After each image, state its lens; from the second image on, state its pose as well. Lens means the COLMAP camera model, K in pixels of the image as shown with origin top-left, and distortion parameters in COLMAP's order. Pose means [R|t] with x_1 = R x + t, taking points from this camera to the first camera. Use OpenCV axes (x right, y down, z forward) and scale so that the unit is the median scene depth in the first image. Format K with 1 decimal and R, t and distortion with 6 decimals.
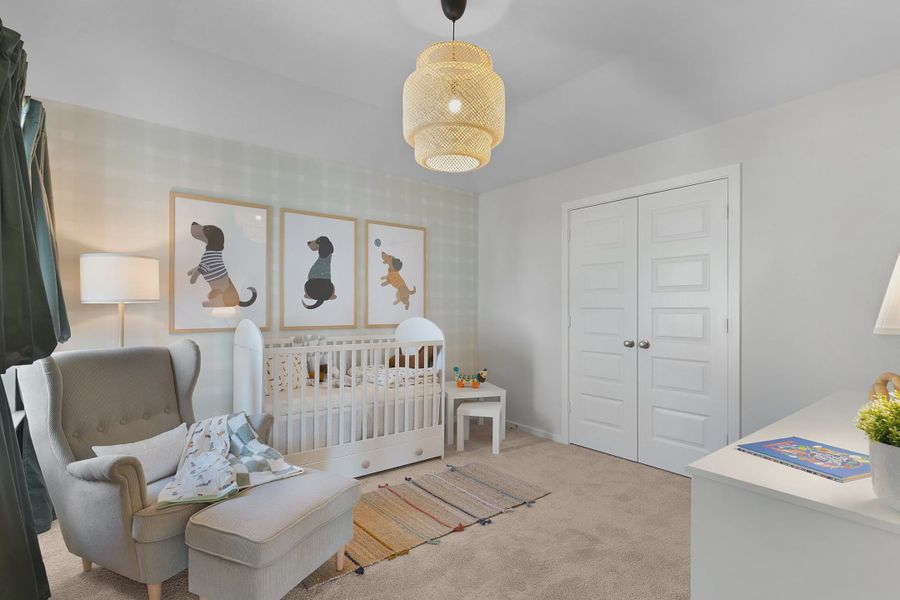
lens RADIAL K [[431.6, 0, 451.4], [0, 431.6, 303.6], [0, 0, 1]] dist [0.000165, -0.000024]
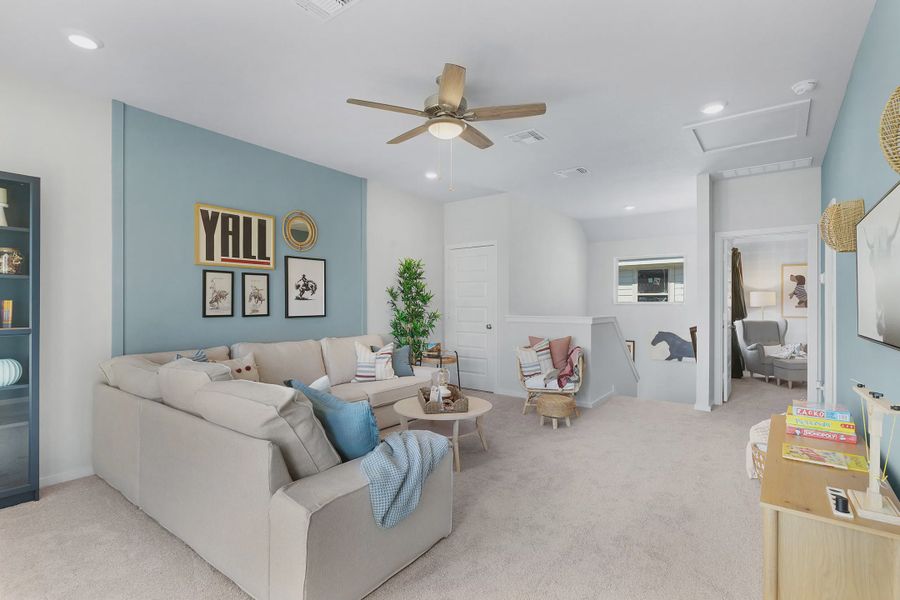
lens RADIAL K [[431.6, 0, 451.4], [0, 431.6, 303.6], [0, 0, 1]] dist [0.000165, -0.000024]
pose [[0.238243, -0.001004, -0.971205, 1.615090], [-0.005110, 0.999984, -0.002288, -0.000867], [0.971192, 0.005508, 0.238234, -1.798537]]
